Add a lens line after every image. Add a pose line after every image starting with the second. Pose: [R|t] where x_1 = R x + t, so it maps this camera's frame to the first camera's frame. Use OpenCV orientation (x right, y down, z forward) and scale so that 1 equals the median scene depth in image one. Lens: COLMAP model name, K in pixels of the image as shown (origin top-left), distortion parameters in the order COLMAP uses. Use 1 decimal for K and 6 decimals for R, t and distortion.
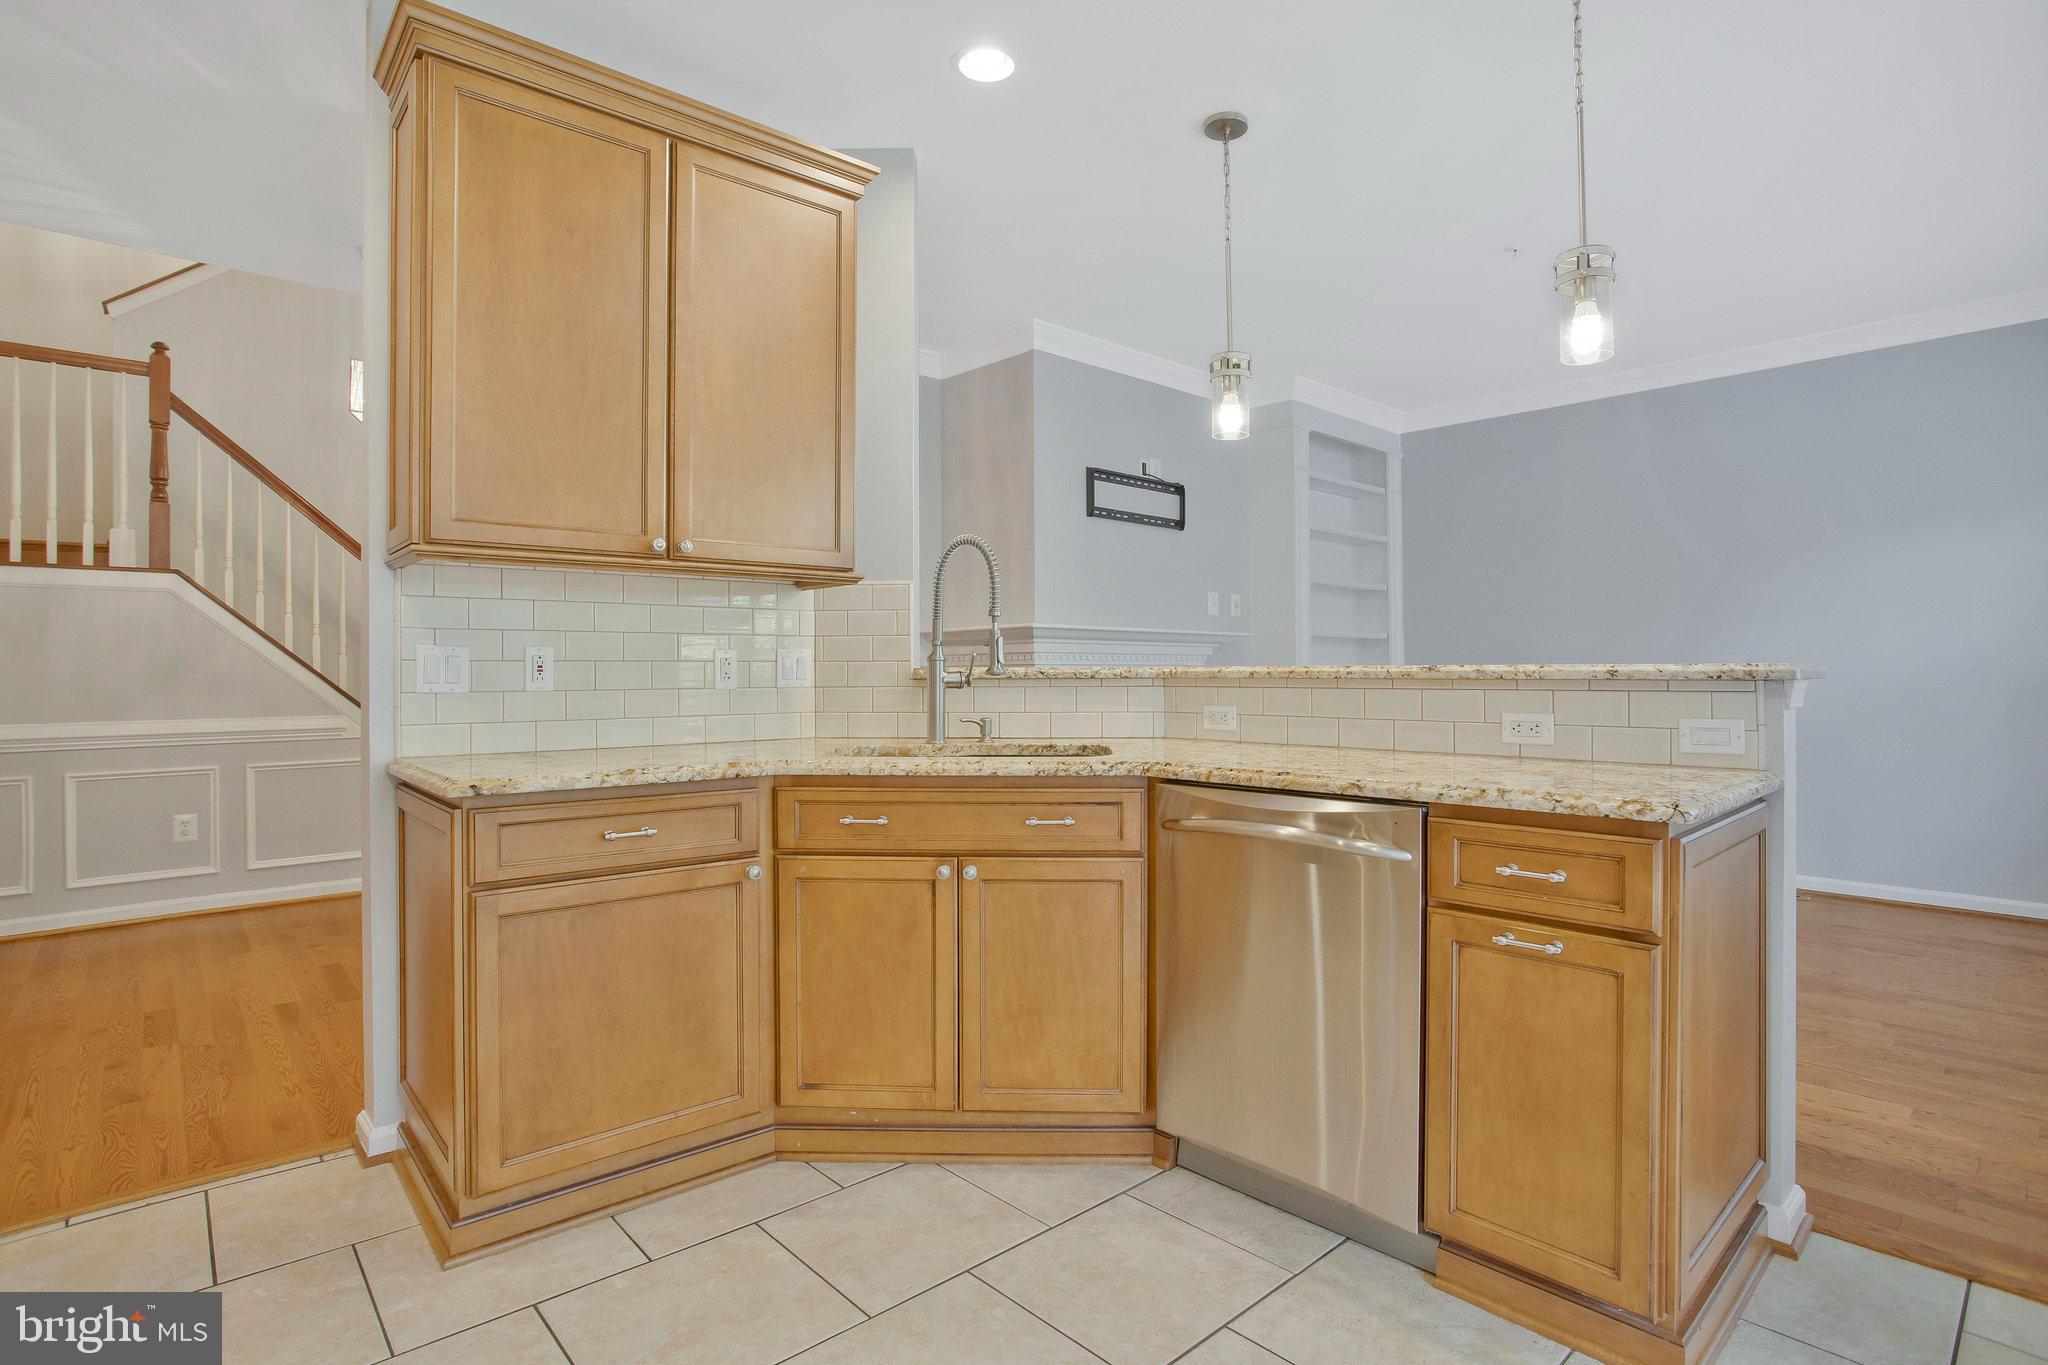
lens RADIAL K [[1038.6, 0, 1028.6], [0, 1038.6, 649.4], [0, 0, 1]] dist [-0.050176, 0.015482]
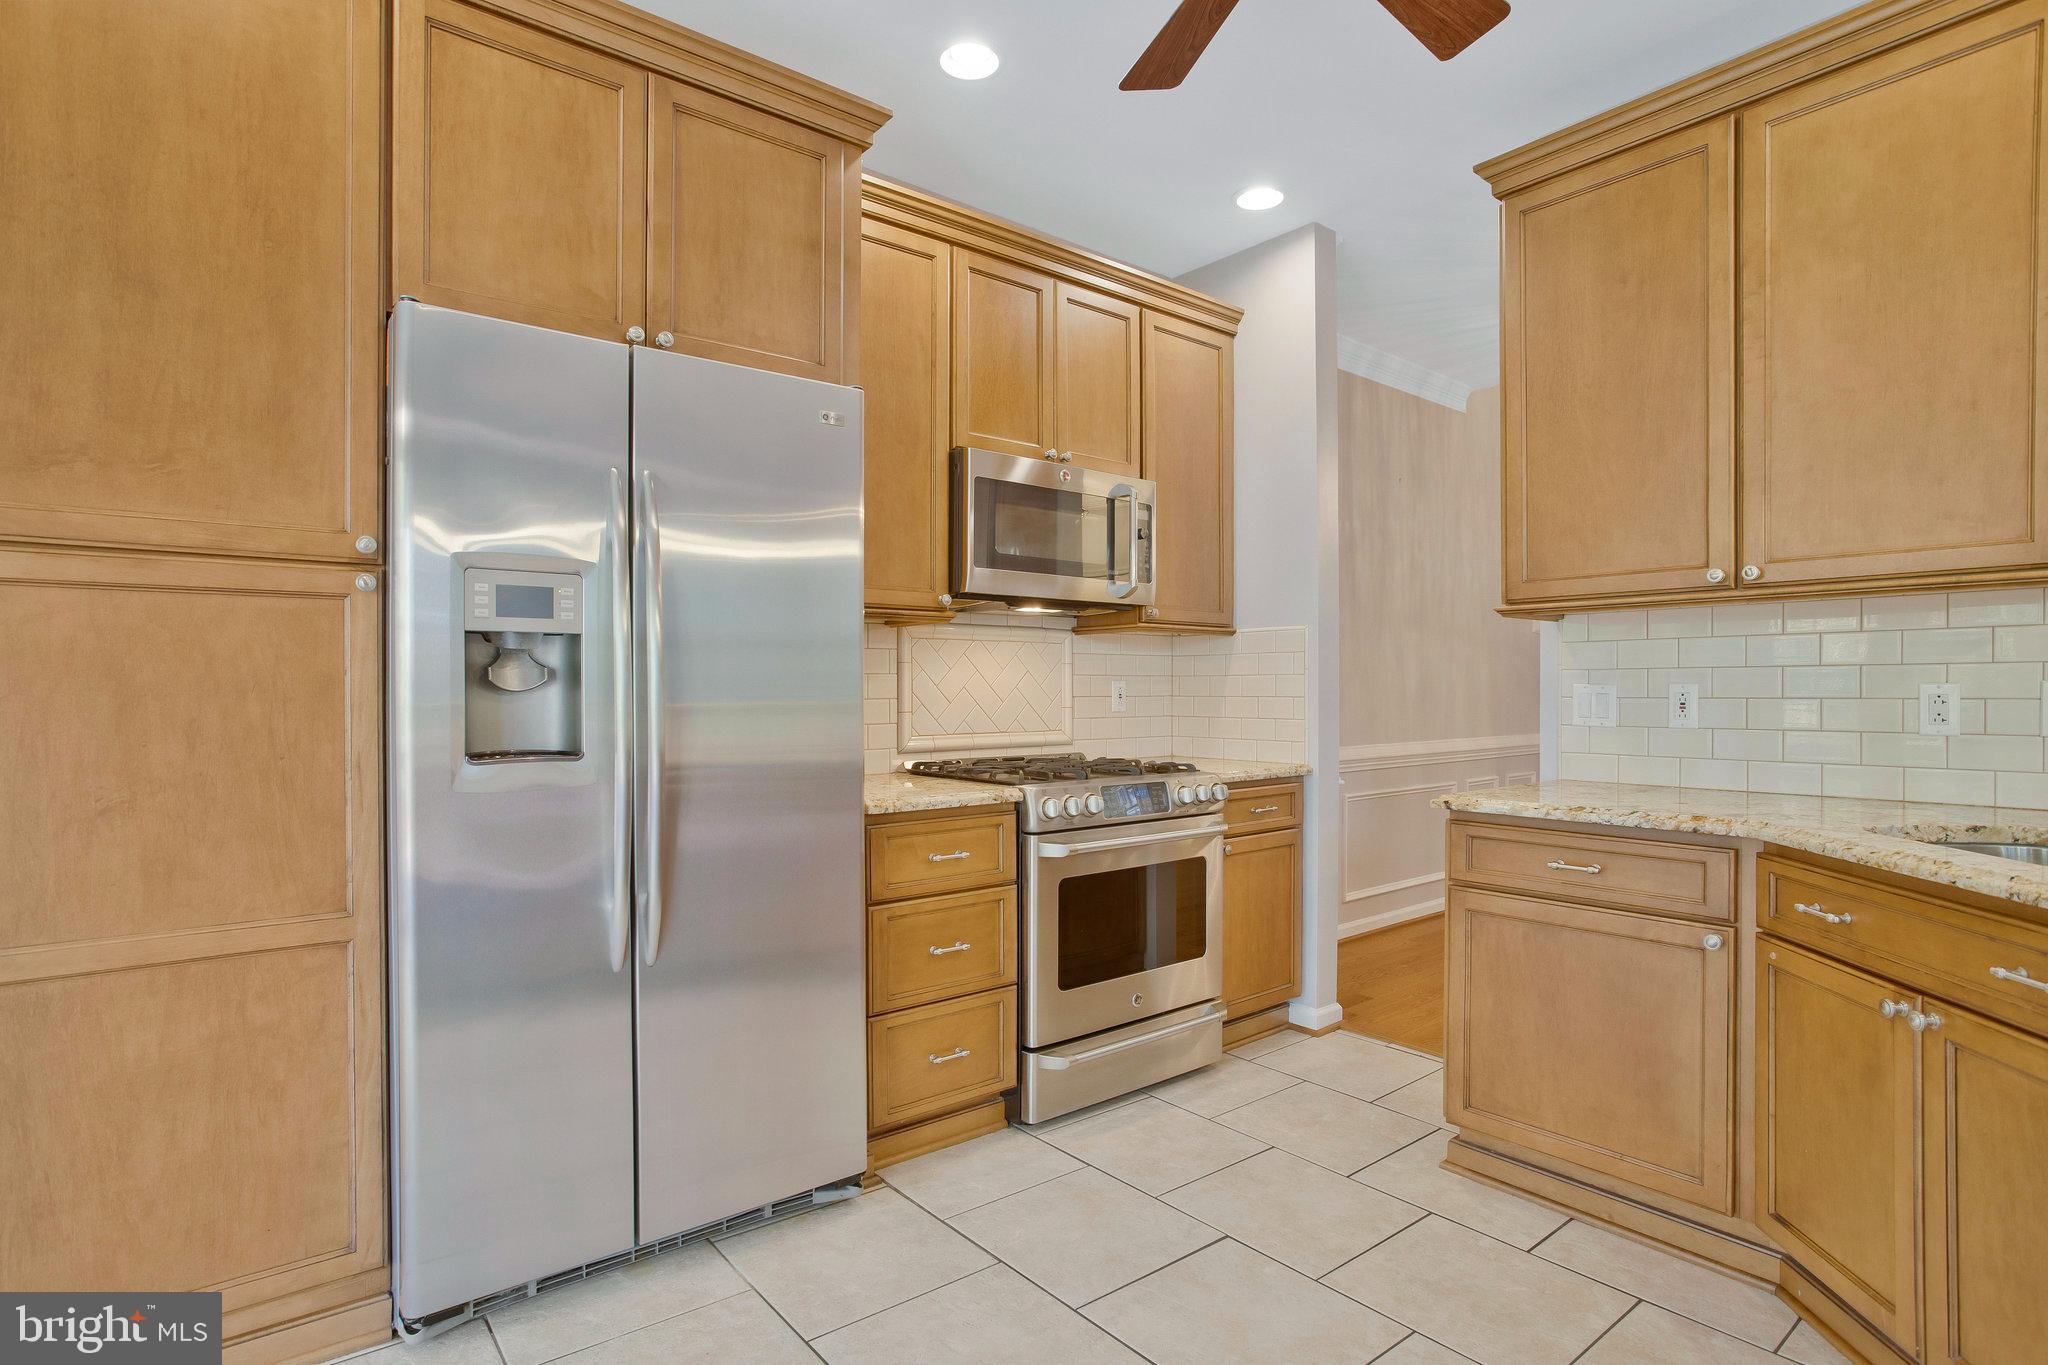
lens RADIAL K [[1038.6, 0, 1008.5], [0, 1038.6, 717.3], [0, 0, 1]] dist [-0.050176, 0.015482]
pose [[-0.066067, 0.032647, -0.997281, 0.567926], [0.024640, 0.999213, 0.031078, -0.017404], [0.997511, -0.022520, -0.066819, 0.406196]]
